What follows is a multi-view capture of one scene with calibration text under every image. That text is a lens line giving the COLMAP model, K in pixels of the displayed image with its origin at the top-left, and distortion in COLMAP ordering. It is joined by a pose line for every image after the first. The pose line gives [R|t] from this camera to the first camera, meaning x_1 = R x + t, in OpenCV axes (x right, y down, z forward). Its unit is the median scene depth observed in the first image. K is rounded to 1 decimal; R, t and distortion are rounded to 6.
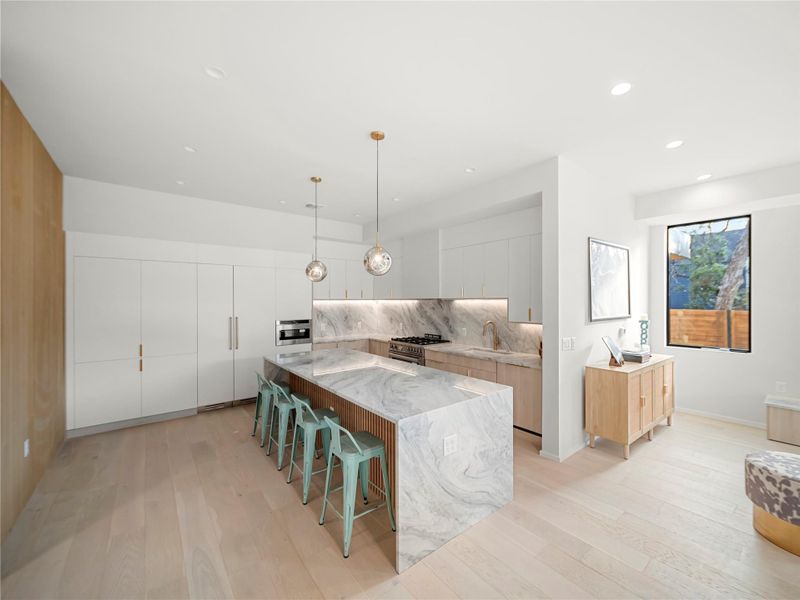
lens RADIAL K [[324.4, 0, 400.0], [0, 324.4, 300.5], [0, 0, 1]] dist [-0.000391, -0.000938]
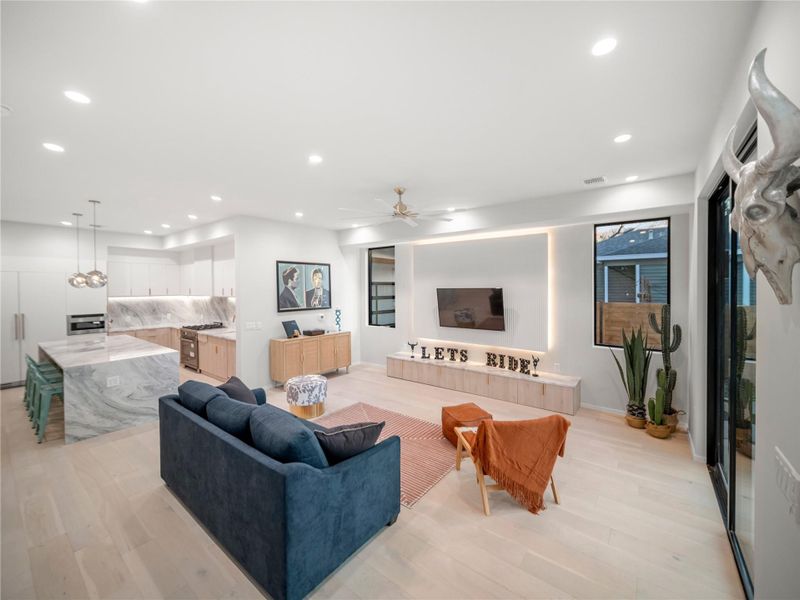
lens RADIAL K [[324.4, 0, 400.7], [0, 324.4, 290.2], [0, 0, 1]] dist [-0.000391, -0.000938]
pose [[0.967542, -0.005990, 0.252638, 0.578823], [0.003400, 0.999937, 0.010685, -0.045511], [-0.252686, -0.009479, 0.967502, -0.555062]]
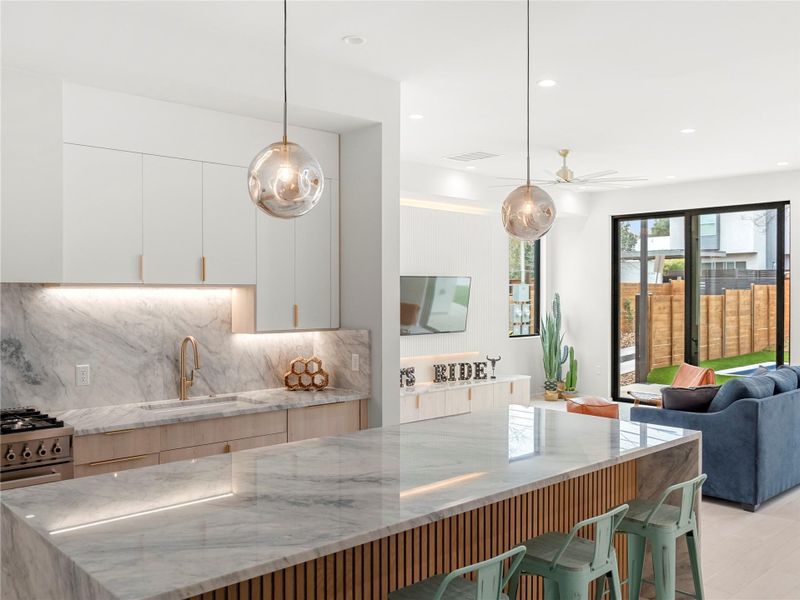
lens RADIAL K [[715.6, 0, 399.5], [0, 715.6, 297.9], [0, 0, 1]] dist [-0.012845, 0.016425]
pose [[-0.093165, -0.005676, 0.995634, -0.694189], [-0.000865, 0.999984, 0.005620, 0.004734], [-0.995650, -0.000338, -0.093169, 0.764005]]
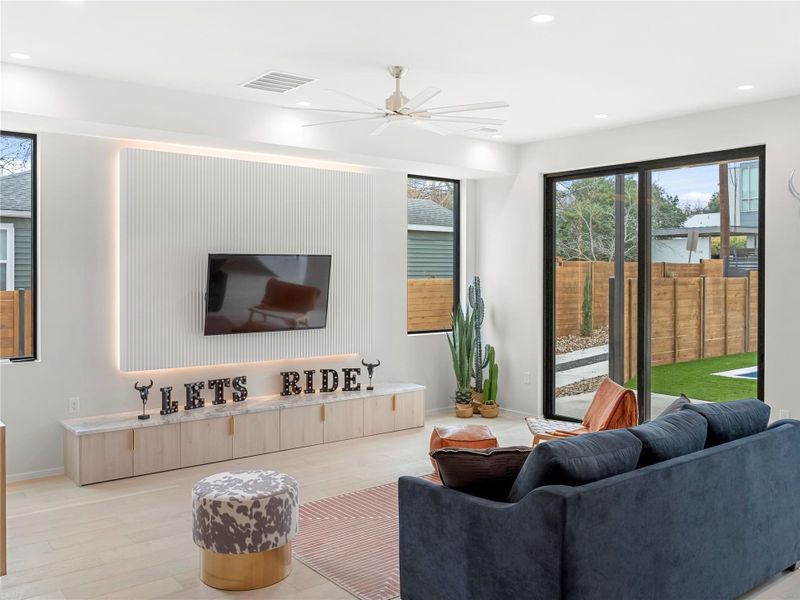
lens RADIAL K [[715.6, 0, 399.6], [0, 715.6, 278.1], [0, 0, 1]] dist [-0.012845, 0.016425]
pose [[-0.010058, -0.007337, 0.999922, -0.242681], [-0.003013, 0.999969, 0.007307, -0.005731], [-0.999945, -0.002940, -0.010080, 0.277286]]
